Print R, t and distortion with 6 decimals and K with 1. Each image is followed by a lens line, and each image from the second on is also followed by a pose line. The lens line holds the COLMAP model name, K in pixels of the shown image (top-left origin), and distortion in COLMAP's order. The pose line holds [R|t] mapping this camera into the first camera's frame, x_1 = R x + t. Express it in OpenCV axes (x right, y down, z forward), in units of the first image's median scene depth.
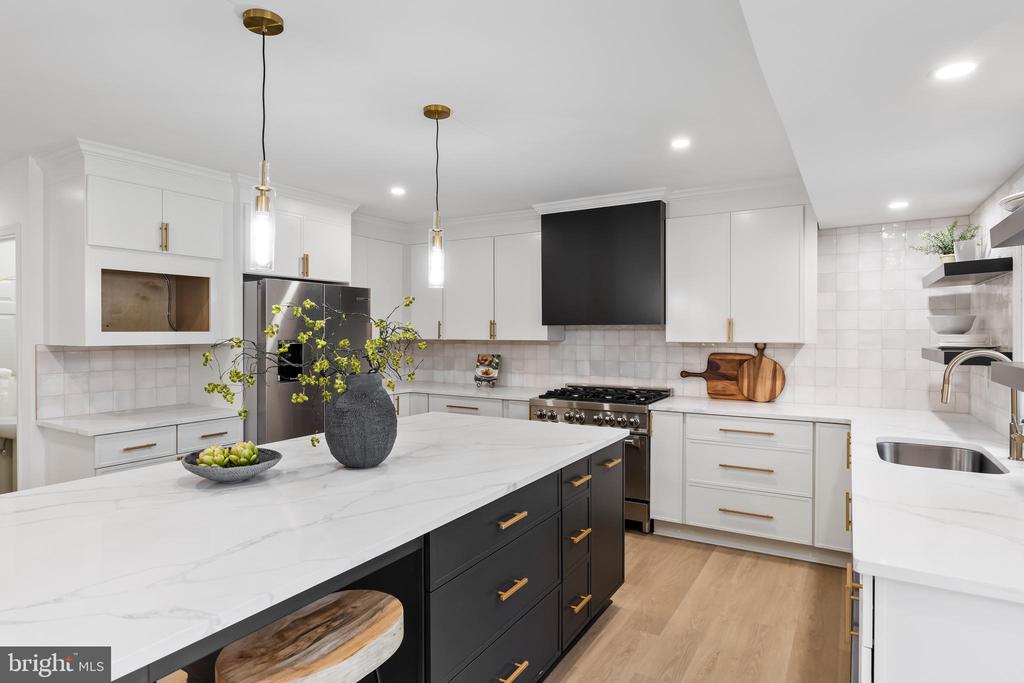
lens RADIAL K [[563.6, 0, 511.2], [0, 563.6, 337.1], [0, 0, 1]] dist [-0.012372, -0.000517]
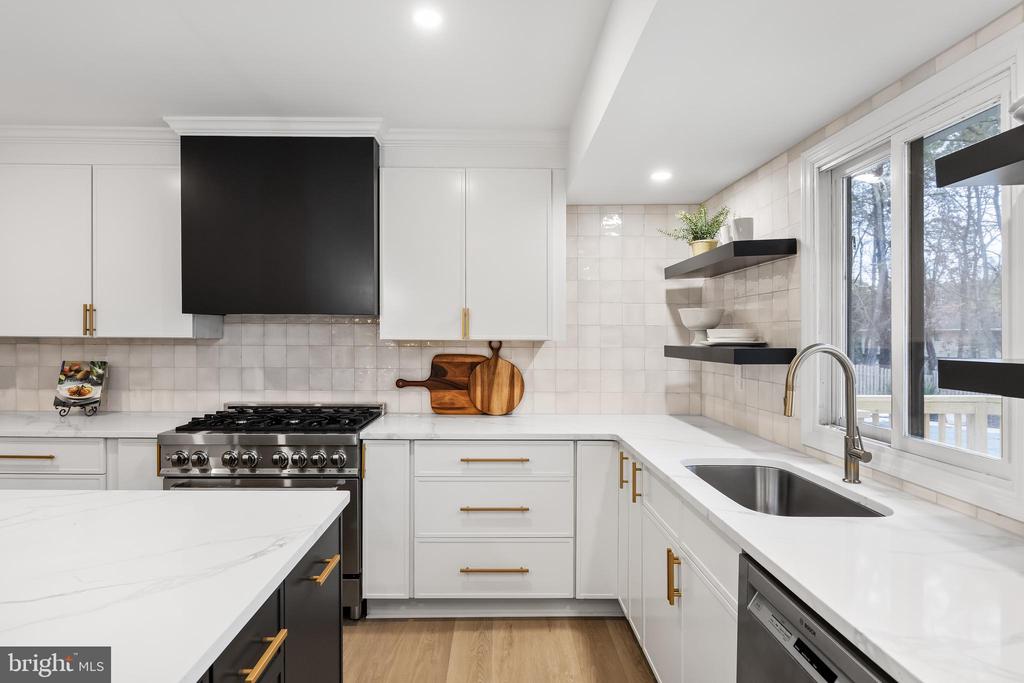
lens RADIAL K [[563.6, 0, 502.6], [0, 563.6, 341.1], [0, 0, 1]] dist [-0.012372, -0.000517]
pose [[0.848530, -0.000091, 0.529148, 0.029606], [-0.001443, 0.999996, 0.002486, 0.008639], [-0.529146, -0.002873, 0.848526, 0.316097]]
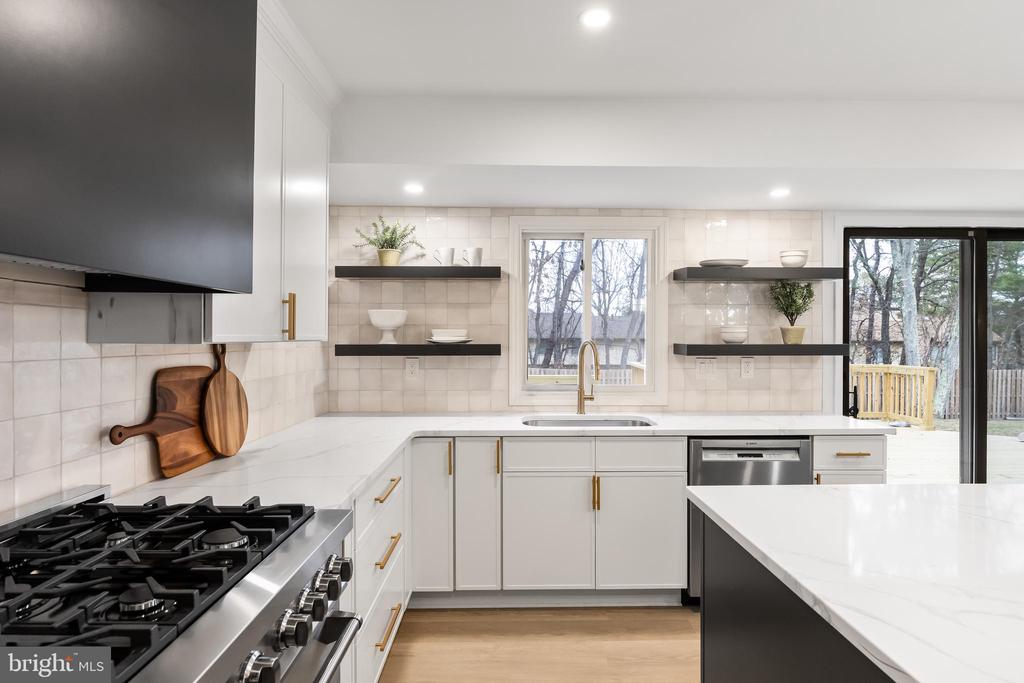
lens RADIAL K [[540.3, 0, 515.1], [0, 540.3, 340.7], [0, 0, 1]] dist [-0.010836, 0.001505]
pose [[-0.531724, -0.005028, 0.846903, -0.116453], [0.005007, 0.999946, 0.009080, 0.005452], [-0.846903, 0.009069, -0.531670, 1.022458]]
